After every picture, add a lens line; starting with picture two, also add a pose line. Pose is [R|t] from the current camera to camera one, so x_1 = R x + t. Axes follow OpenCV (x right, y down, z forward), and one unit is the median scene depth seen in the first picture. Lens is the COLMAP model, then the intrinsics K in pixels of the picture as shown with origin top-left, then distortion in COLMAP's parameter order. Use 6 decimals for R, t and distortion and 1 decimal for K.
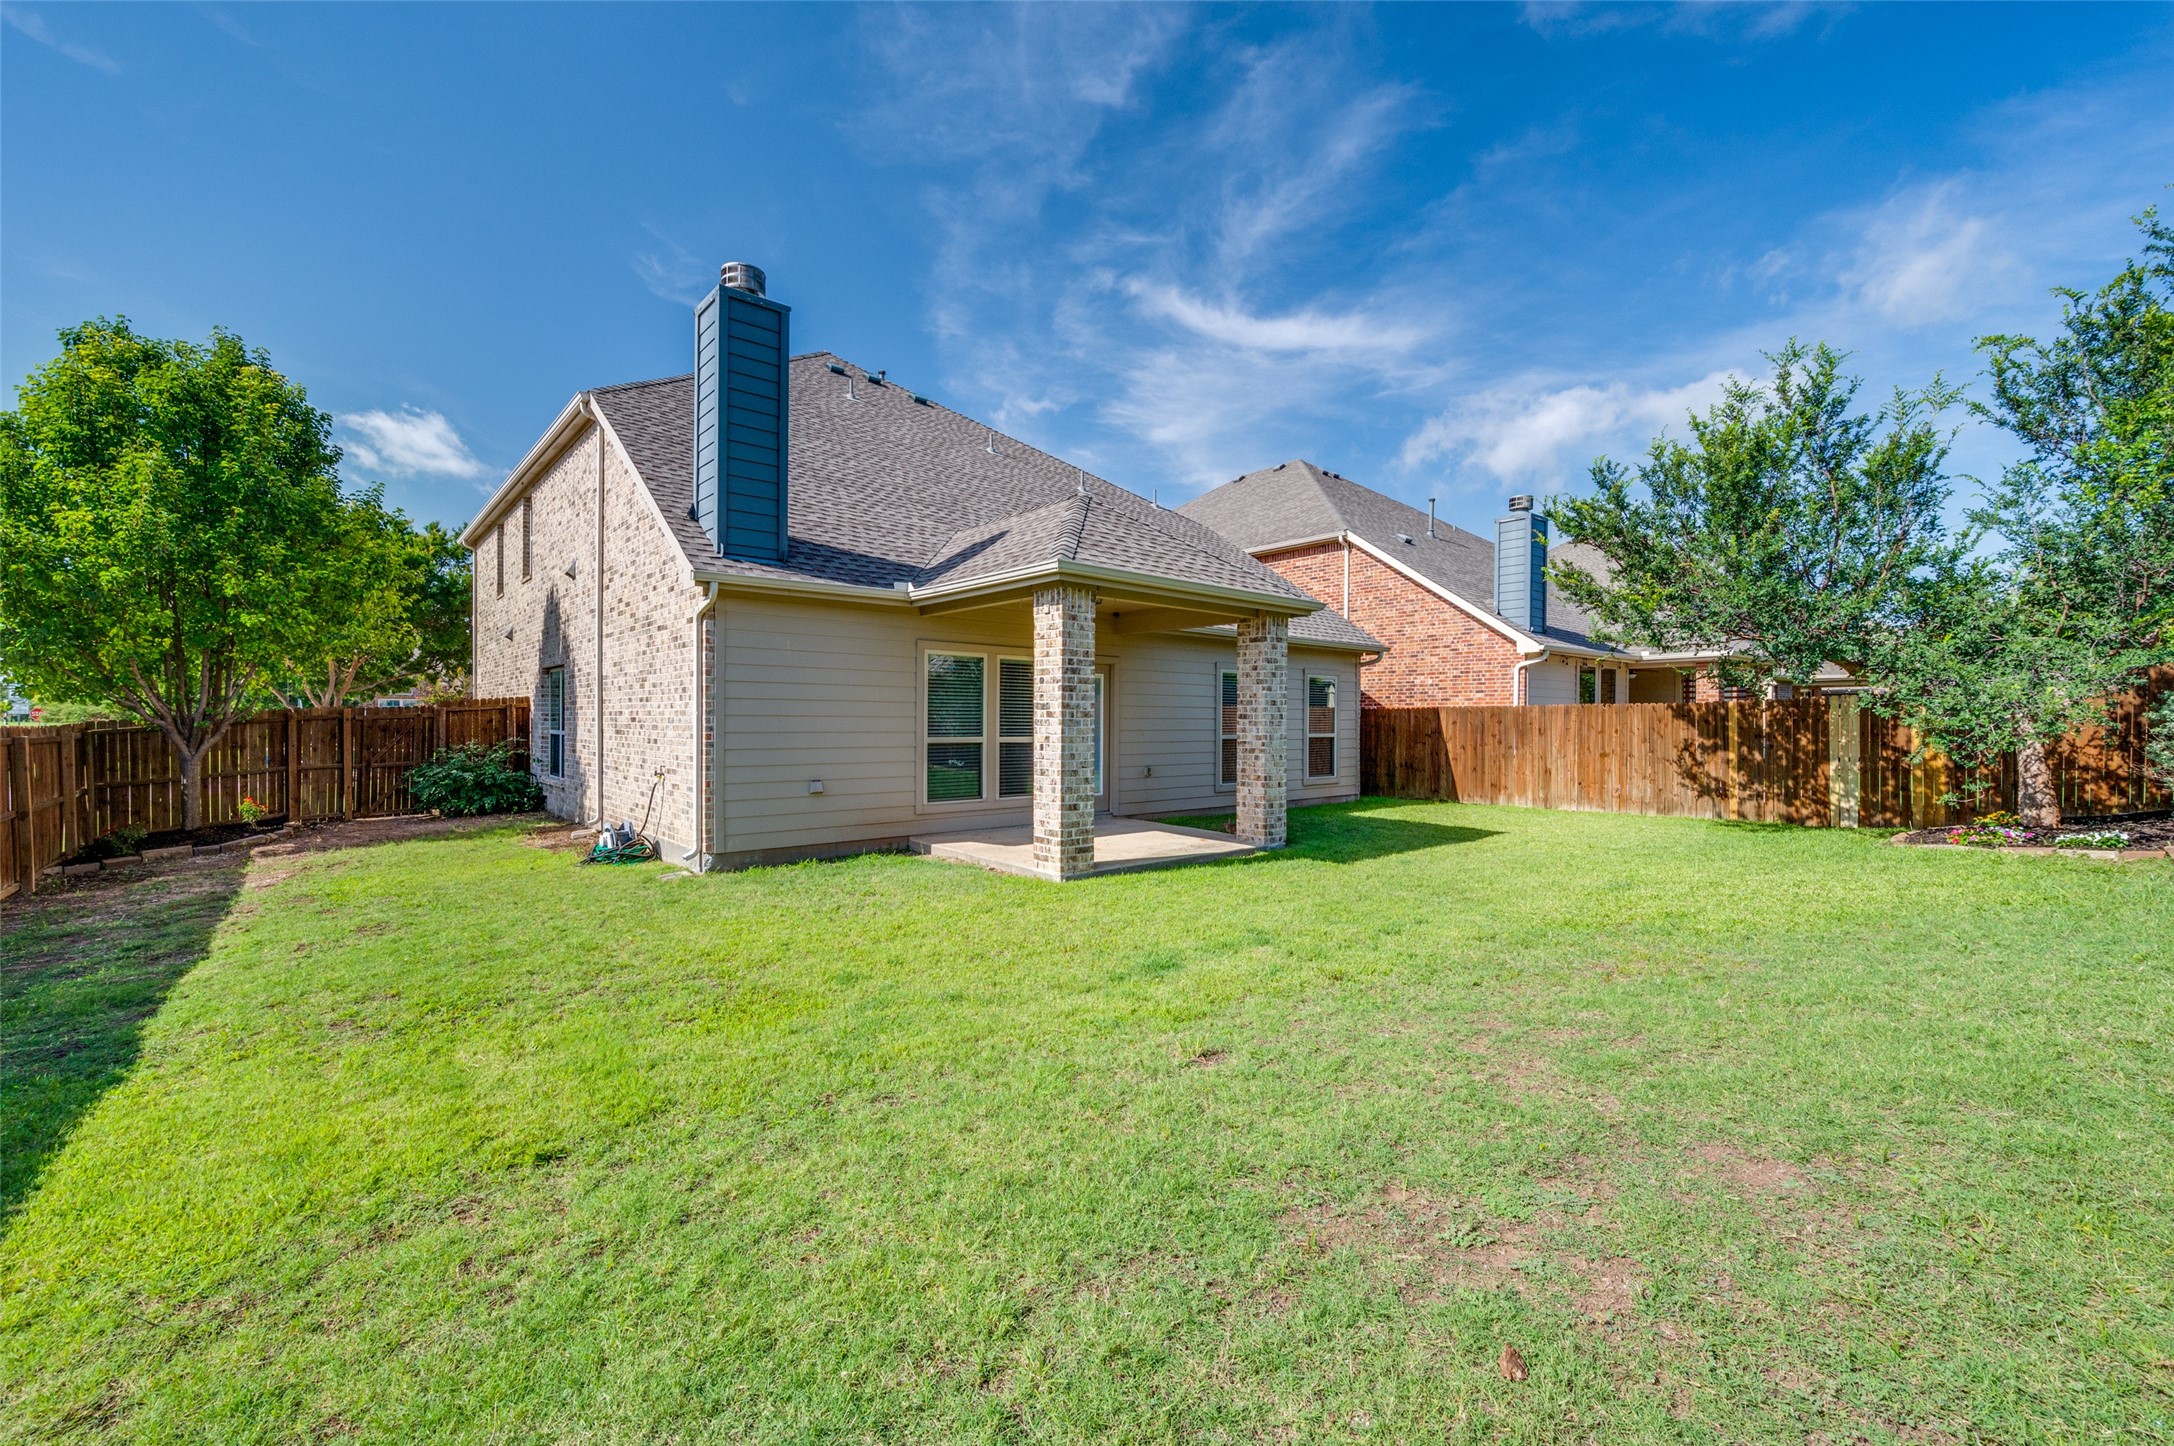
lens RADIAL K [[926.1, 0, 1087.6], [0, 926.1, 716.3], [0, 0, 1]] dist [-0.001957, -0.001319]
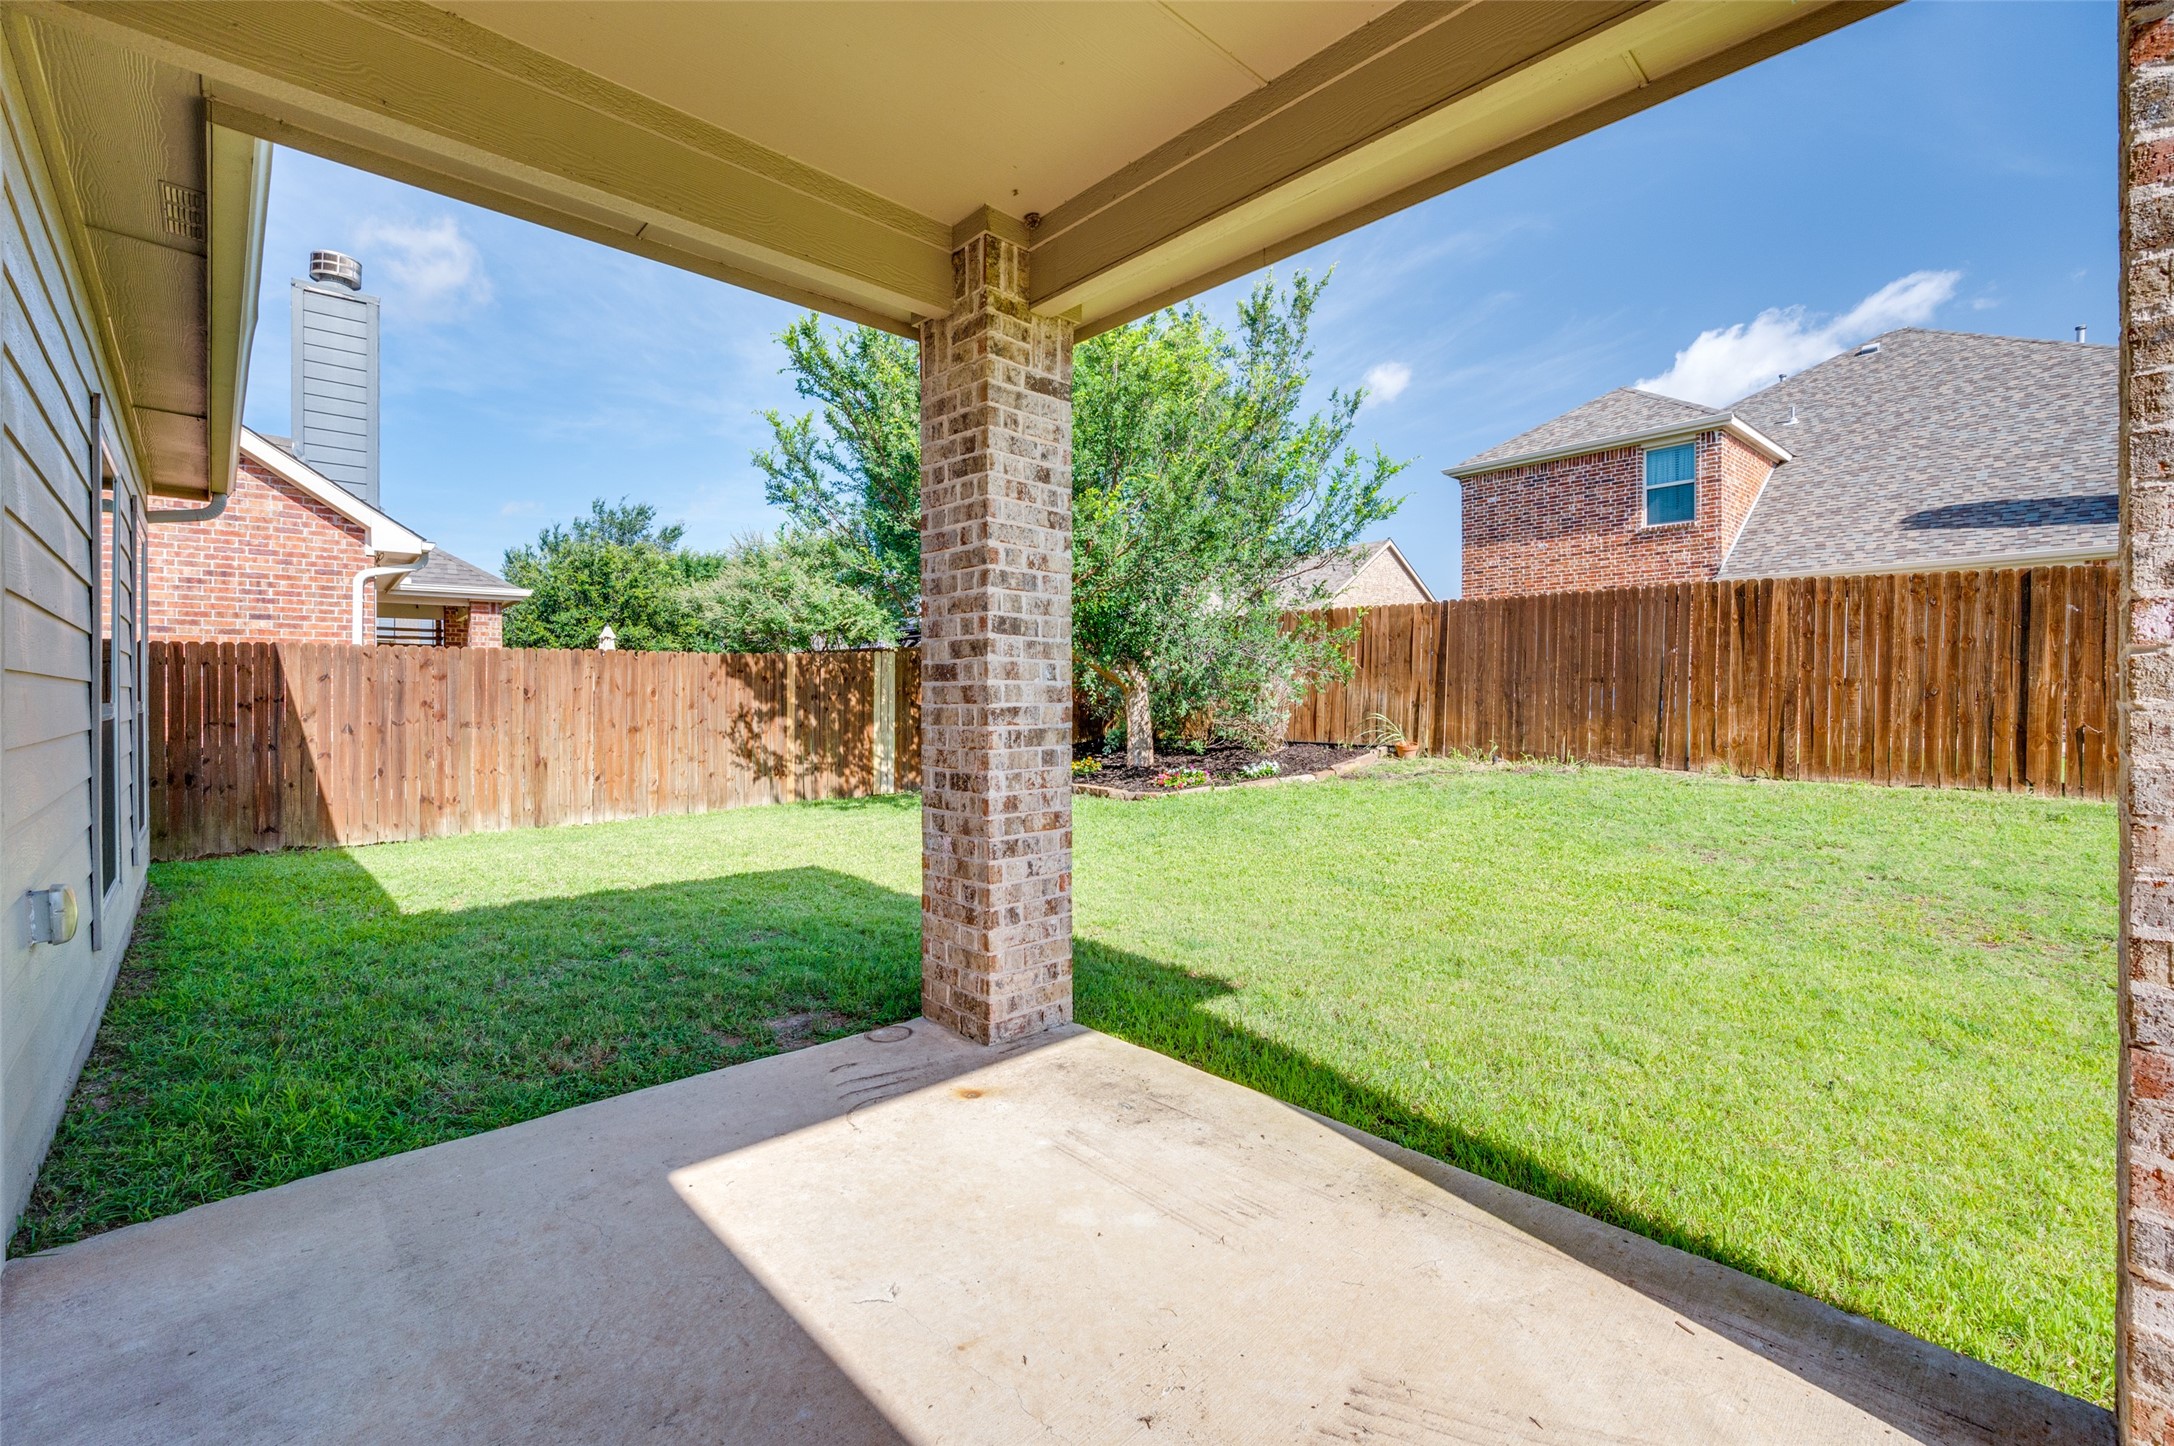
lens RADIAL K [[926.1, 0, 1073.1], [0, 926.1, 700.4], [0, 0, 1]] dist [-0.001957, -0.001319]
pose [[-0.021384, -0.009491, 0.999726, -0.107455], [0.001339, 0.999954, 0.009522, 0.016854], [-0.999770, 0.001542, -0.021370, 0.778294]]
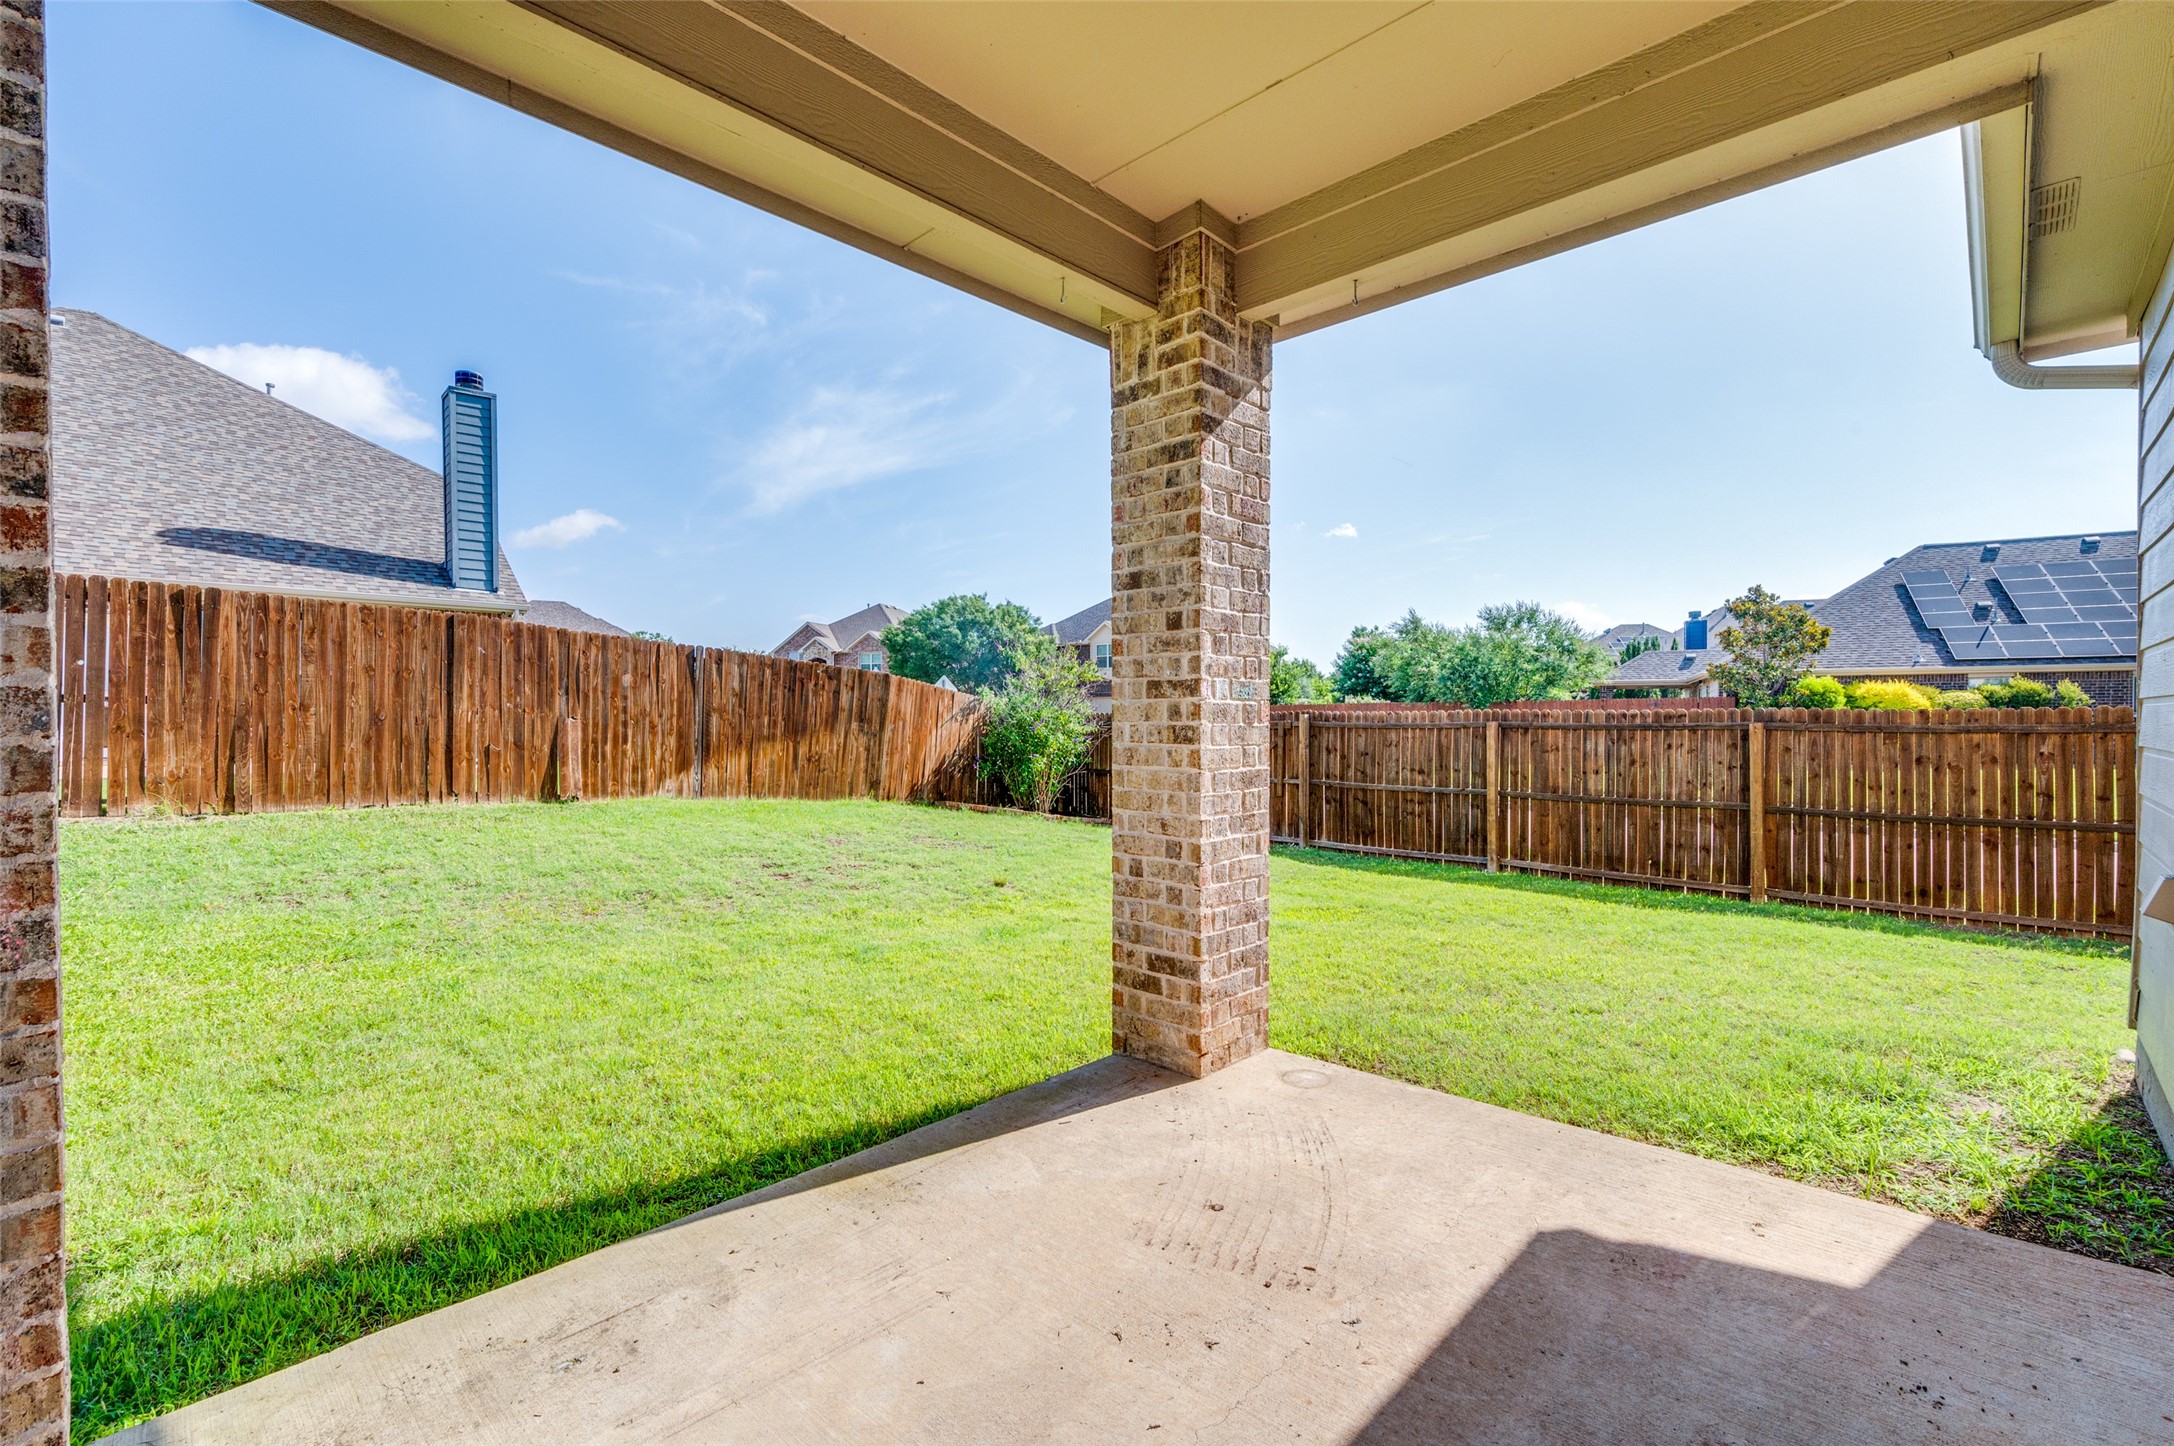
lens RADIAL K [[954.6, 0, 1082.6], [0, 954.6, 726.8], [0, 0, 1]] dist [-0.001445, 0.000008]
pose [[-0.996913, -0.003155, -0.078445, 0.036262], [-0.003712, 0.999969, 0.006953, 0.017928], [0.078421, 0.007222, -0.996894, 0.901888]]
